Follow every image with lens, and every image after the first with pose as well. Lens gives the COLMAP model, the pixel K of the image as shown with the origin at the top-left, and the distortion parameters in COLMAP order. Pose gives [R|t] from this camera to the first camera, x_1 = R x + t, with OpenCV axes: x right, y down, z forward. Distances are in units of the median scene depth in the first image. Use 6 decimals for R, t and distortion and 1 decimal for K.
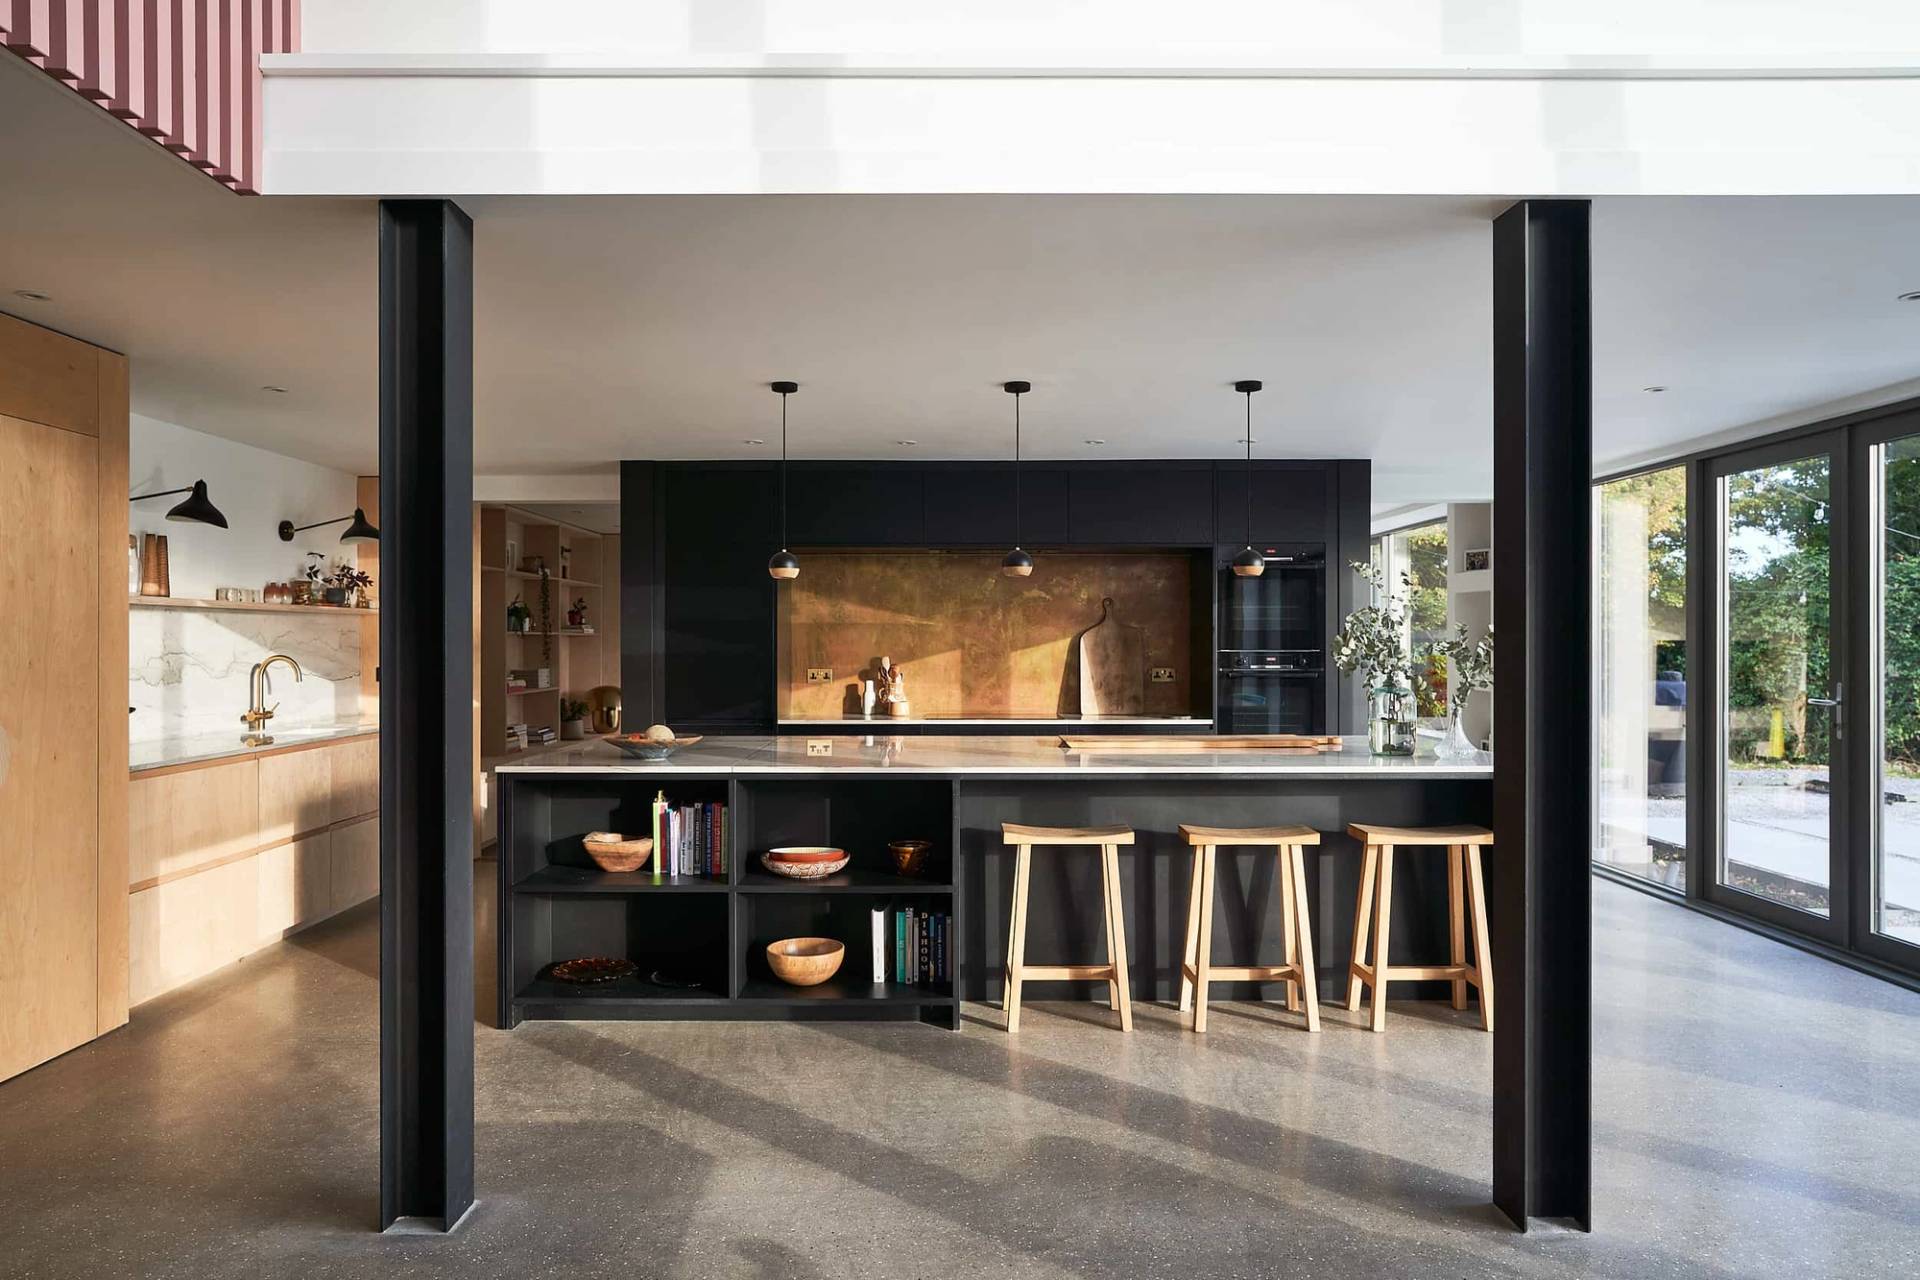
lens RADIAL K [[1296.4, 0, 960.0], [0, 1296.4, 640.0], [0, 0, 1]] dist [0.024248, 0.005161]
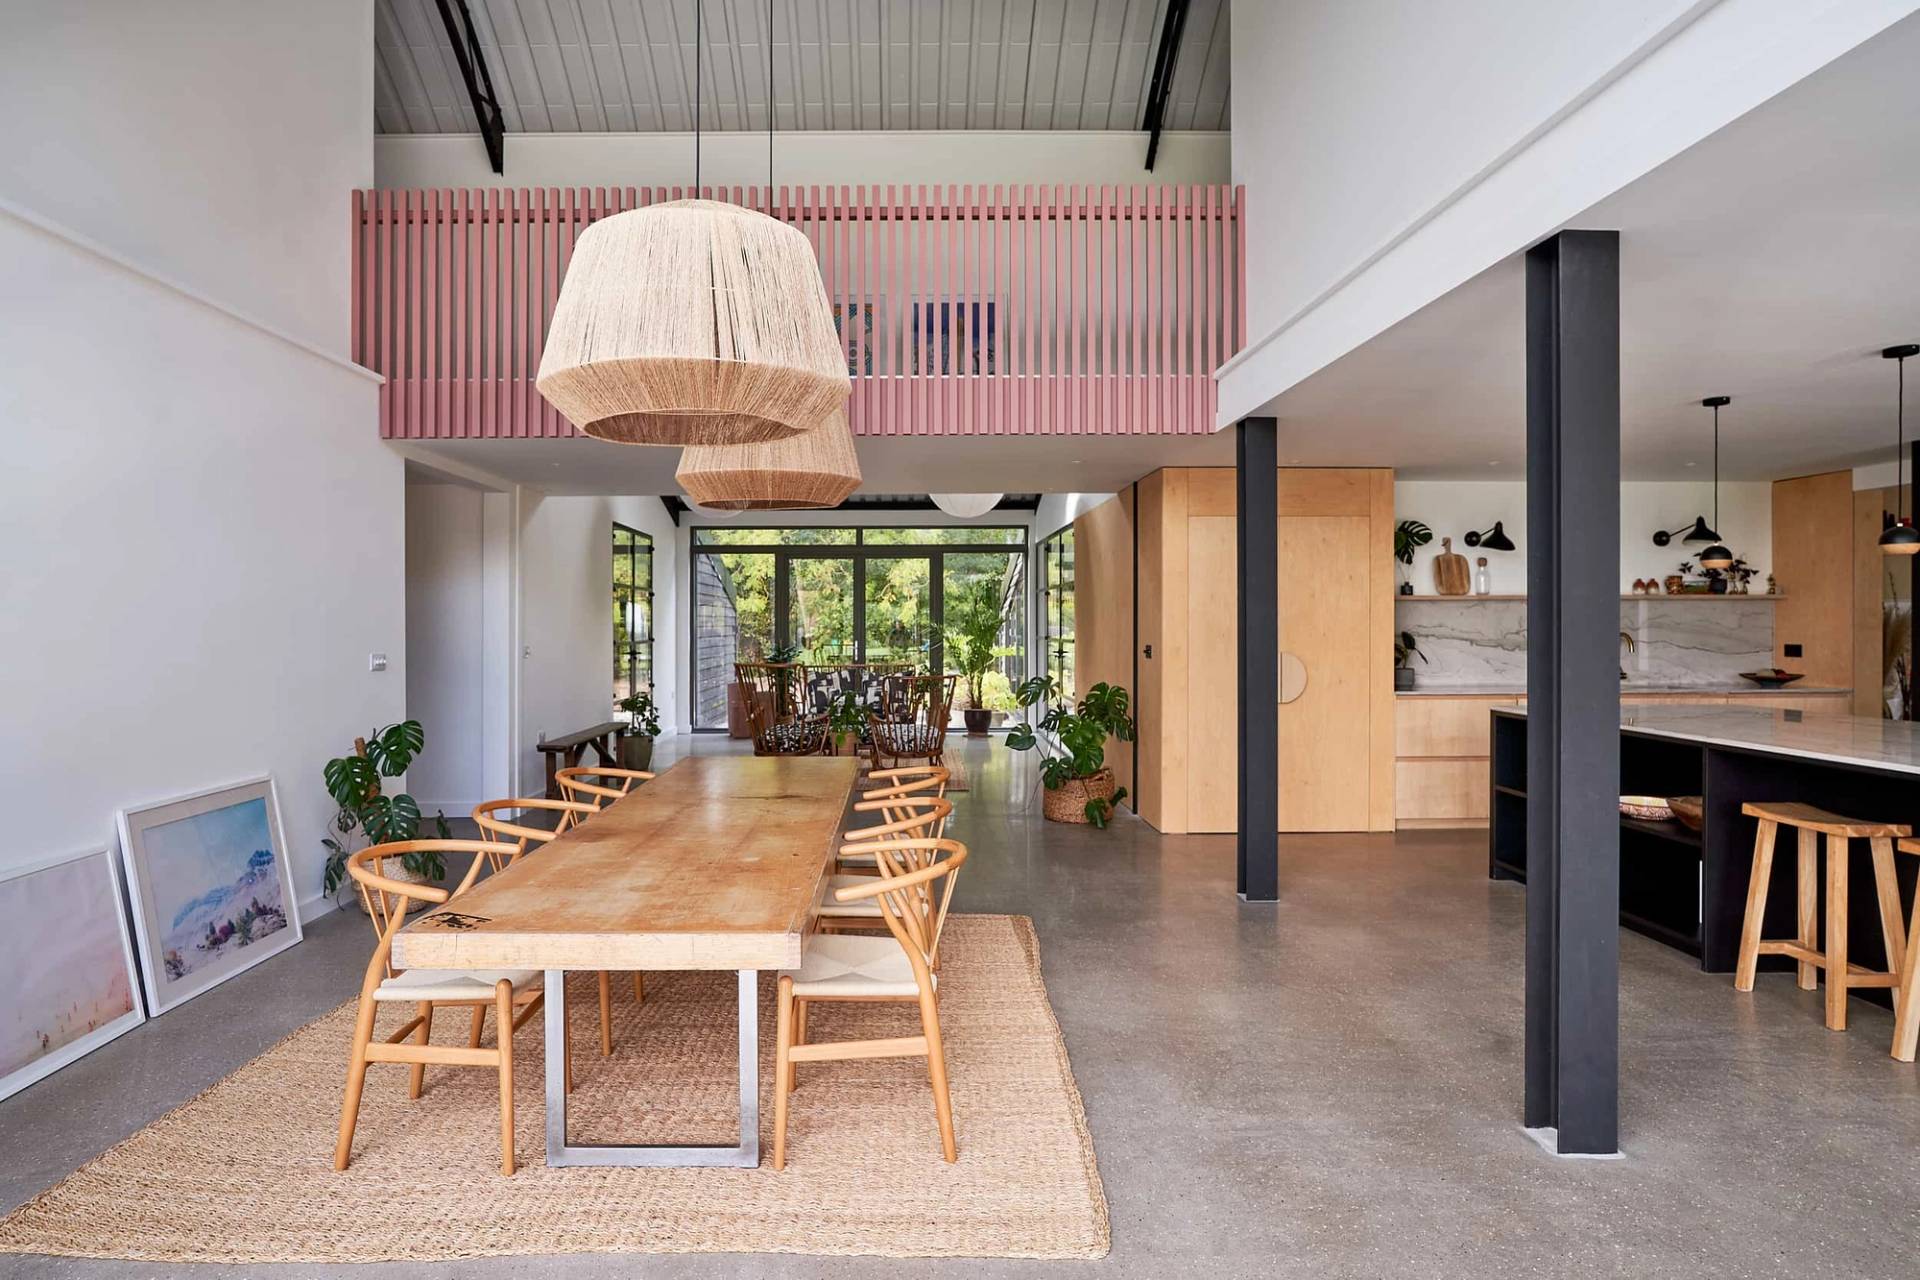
lens RADIAL K [[1296.4, 0, 960.0], [0, 1296.4, 640.0], [0, 0, 1]] dist [0.024248, 0.005161]
pose [[0.059420, 0.012519, -0.998155, 1.074652], [0.006302, 0.999897, 0.012916, -0.003025], [0.998213, -0.007058, 0.059335, 0.290628]]
